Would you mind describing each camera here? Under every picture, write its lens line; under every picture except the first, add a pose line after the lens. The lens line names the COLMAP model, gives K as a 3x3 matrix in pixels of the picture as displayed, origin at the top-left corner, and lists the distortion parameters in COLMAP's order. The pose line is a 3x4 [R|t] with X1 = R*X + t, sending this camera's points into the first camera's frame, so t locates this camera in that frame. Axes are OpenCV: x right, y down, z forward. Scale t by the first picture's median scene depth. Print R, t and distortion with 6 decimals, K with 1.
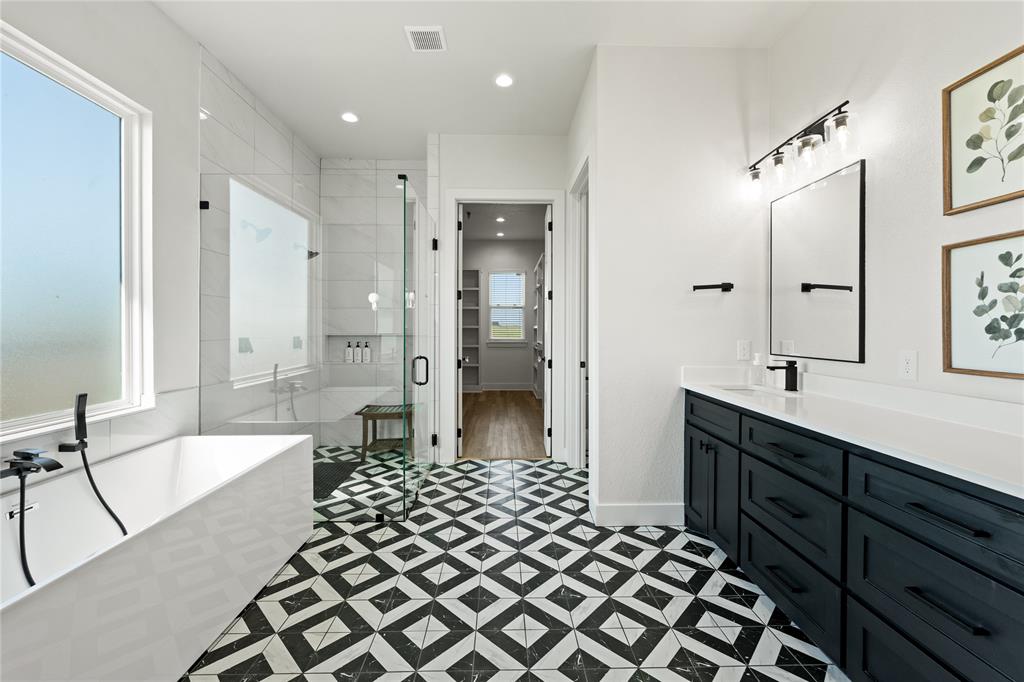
lens RADIAL K [[417.3, 0, 511.7], [0, 417.3, 330.4], [0, 0, 1]] dist [0.000025, -0.000050]
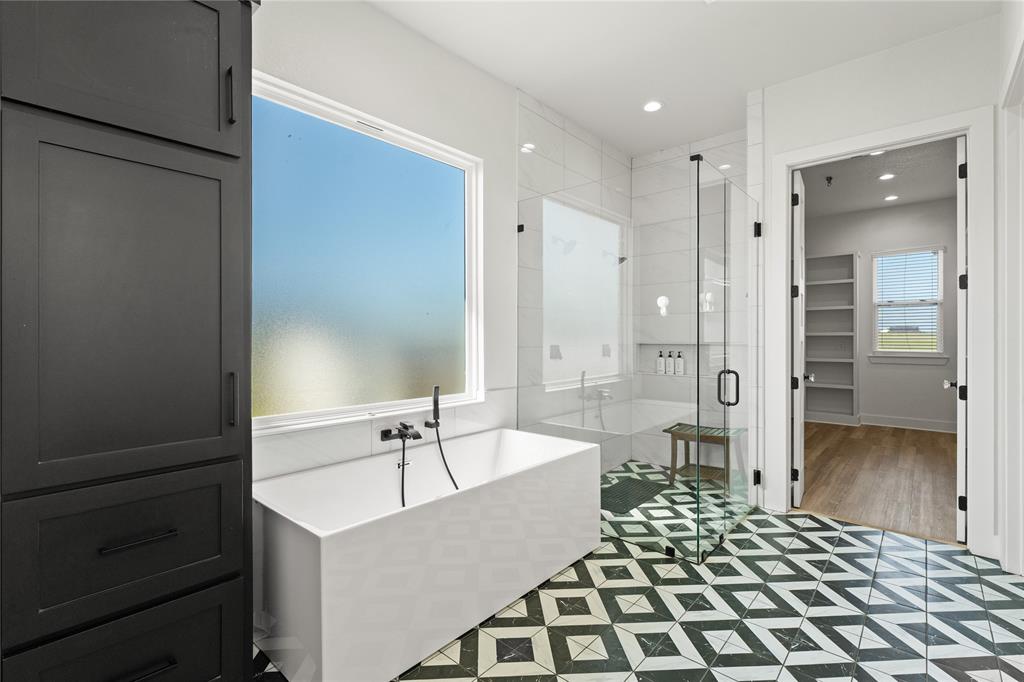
lens RADIAL K [[467.0, 0, 508.8], [0, 467.0, 337.4], [0, 0, 1]] dist [0.000402, 0.000019]
pose [[0.729842, -0.000992, -0.683615, 0.098688], [-0.000816, 0.999997, -0.002323, 0.000488], [0.683616, 0.002253, 0.729839, 0.043091]]
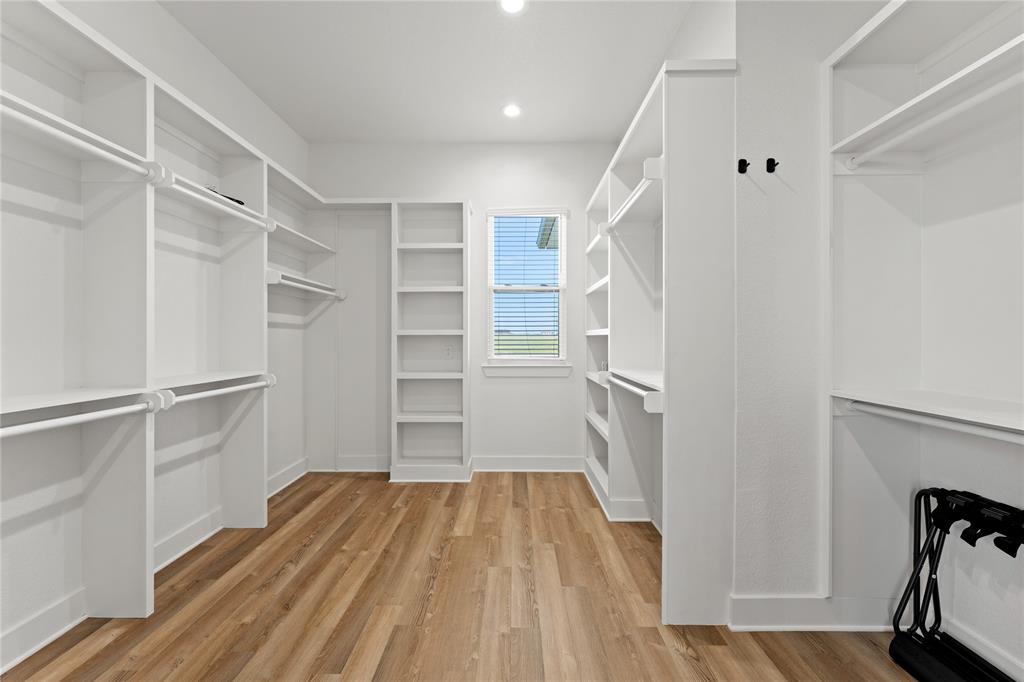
lens RADIAL K [[414.7, 0, 512.0], [0, 414.7, 341.0], [0, 0, 1]] dist [0.000019, 0.000000]
pose [[0.999592, 0.001007, -0.028562, -0.041317], [-0.000907, 0.999993, 0.003518, -0.001331], [0.028566, -0.003491, 0.999586, 1.531890]]
